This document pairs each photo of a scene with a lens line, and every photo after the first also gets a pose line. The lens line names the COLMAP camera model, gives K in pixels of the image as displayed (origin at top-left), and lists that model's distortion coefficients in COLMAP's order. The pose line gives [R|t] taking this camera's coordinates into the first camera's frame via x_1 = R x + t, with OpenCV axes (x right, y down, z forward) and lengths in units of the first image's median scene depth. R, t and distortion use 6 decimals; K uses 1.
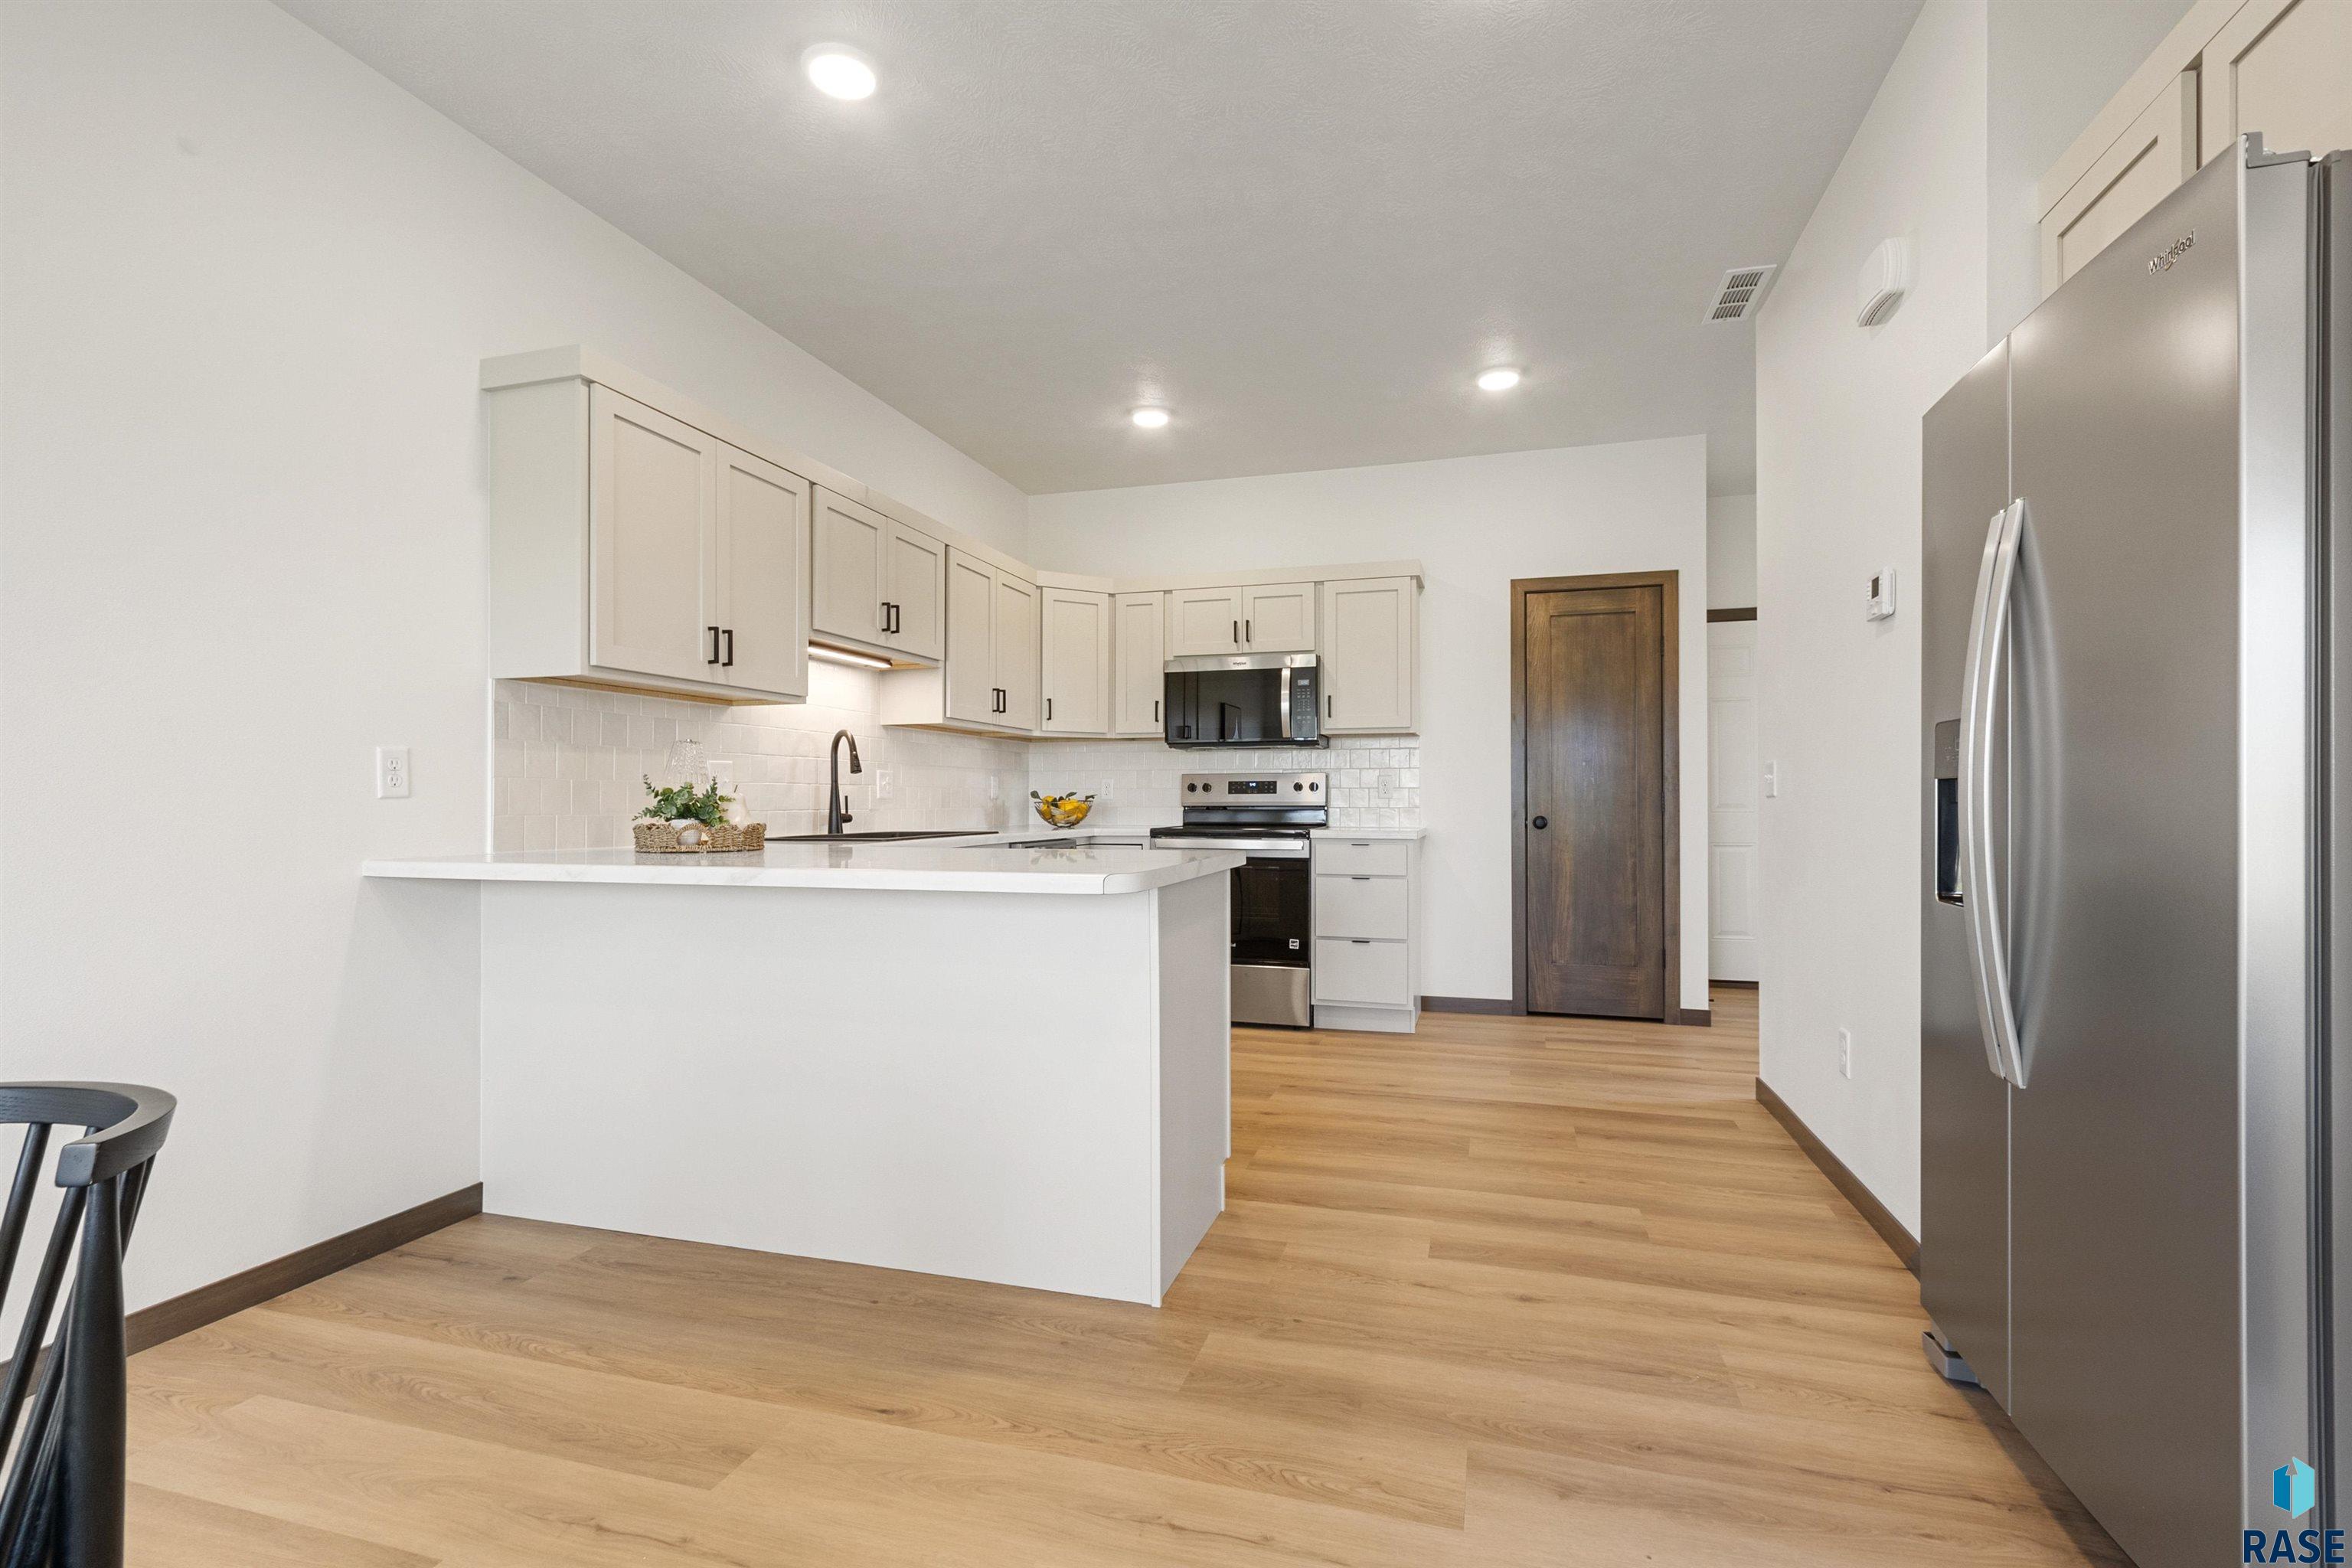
lens RADIAL K [[1080.2, 0, 1166.7], [0, 1080.2, 789.0], [0, 0, 1]] dist [0.009564, -0.000509]
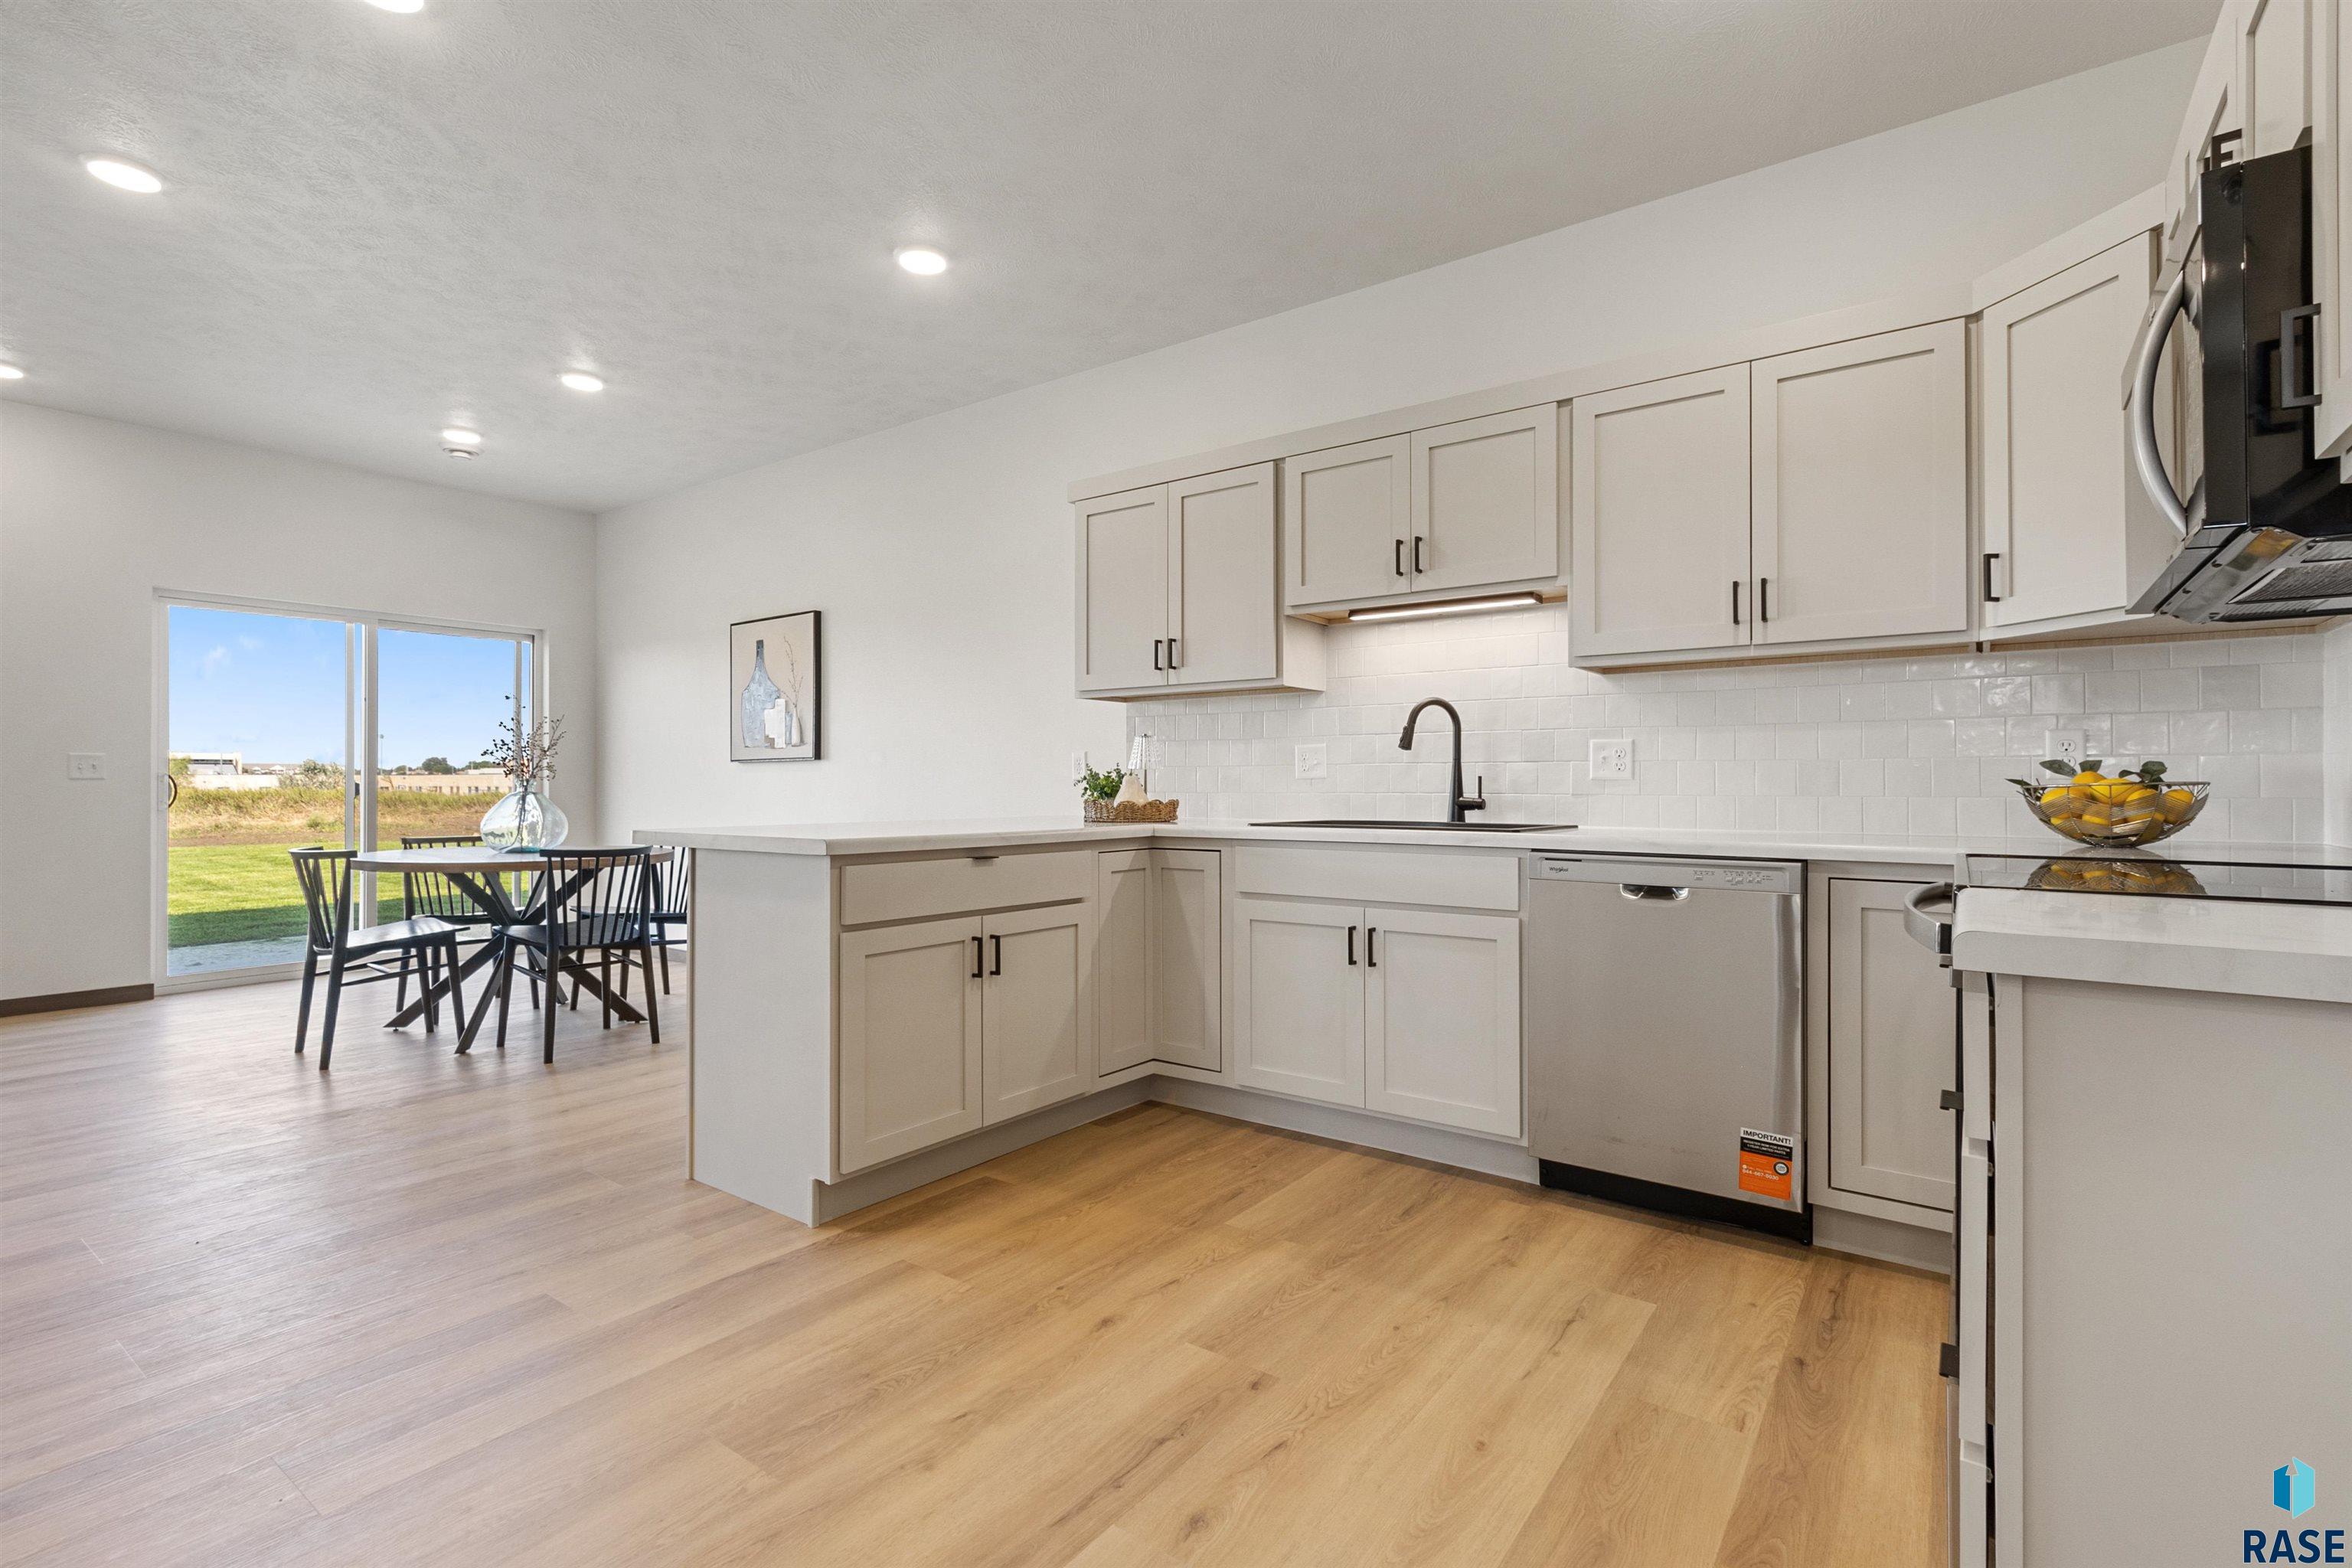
lens RADIAL K [[1080.2, 0, 1162.5], [0, 1080.2, 782.1], [0, 0, 1]] dist [0.009564, -0.000509]
pose [[-0.338513, 0.001590, -0.940960, 0.642457], [0.009554, 0.999953, -0.001747, 0.011820], [0.940913, -0.009582, -0.338512, 1.257206]]
